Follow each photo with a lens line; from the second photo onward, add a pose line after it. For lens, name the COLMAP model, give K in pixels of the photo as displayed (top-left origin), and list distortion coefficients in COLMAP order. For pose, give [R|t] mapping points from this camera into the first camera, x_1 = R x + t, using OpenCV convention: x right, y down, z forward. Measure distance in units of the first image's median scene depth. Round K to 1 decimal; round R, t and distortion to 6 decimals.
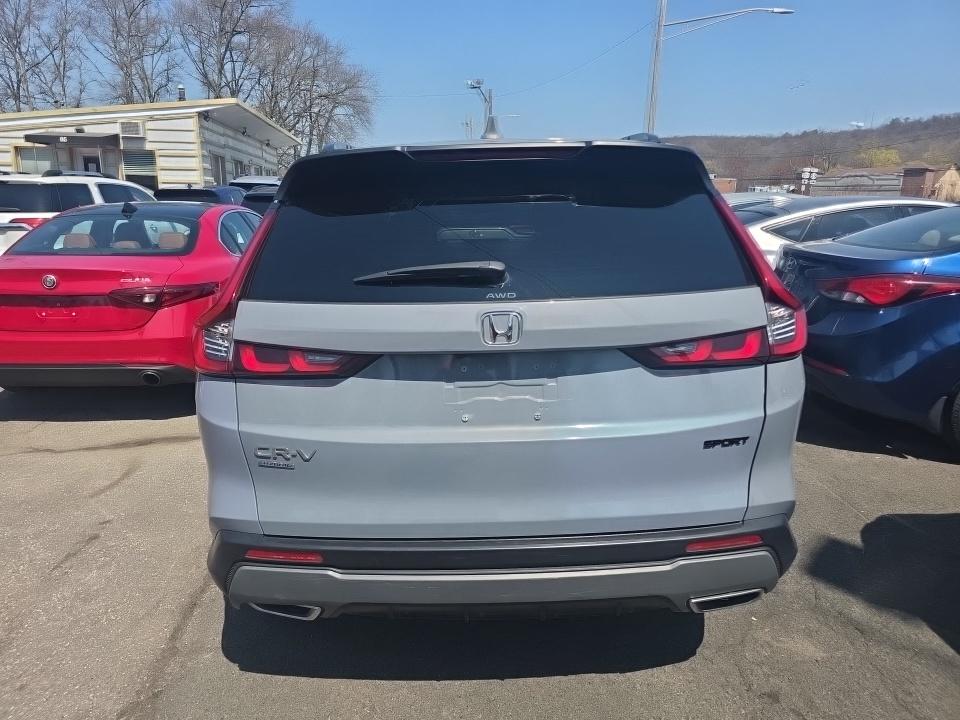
lens RADIAL K [[652.5, 0, 467.0], [0, 652.5, 361.3], [0, 0, 1]] dist [0.034724, -0.034819]
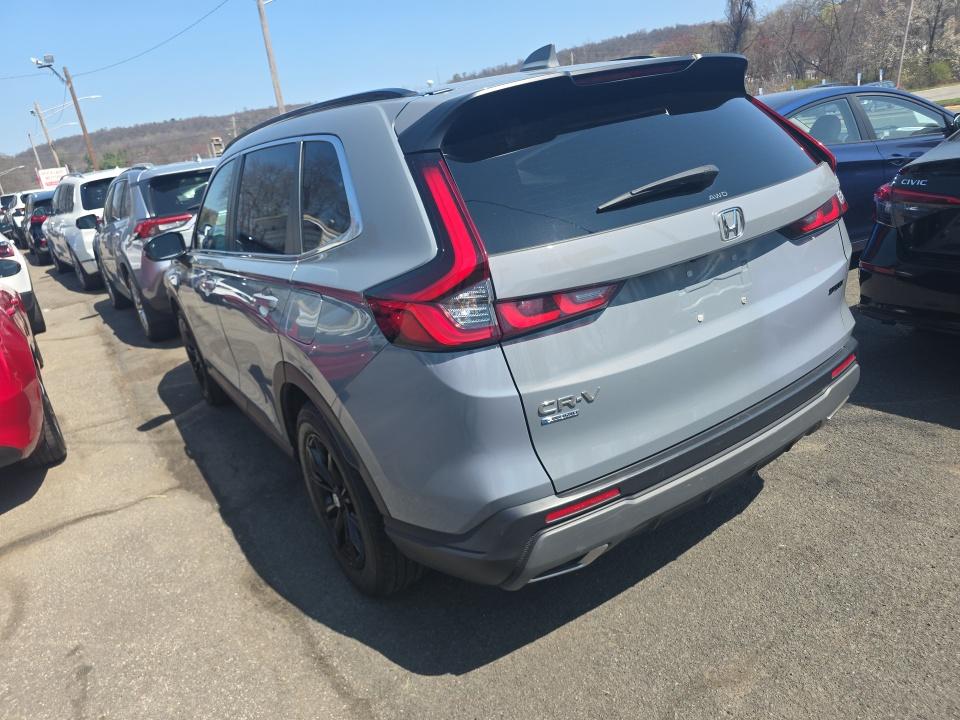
lens RADIAL K [[652.5, 0, 467.0], [0, 652.5, 361.3], [0, 0, 1]] dist [0.034724, -0.034819]
pose [[0.834692, -0.274055, 0.477686, -0.846455], [0.255617, 0.961088, 0.104733, -0.055009], [-0.487801, 0.034685, 0.872266, 0.239793]]
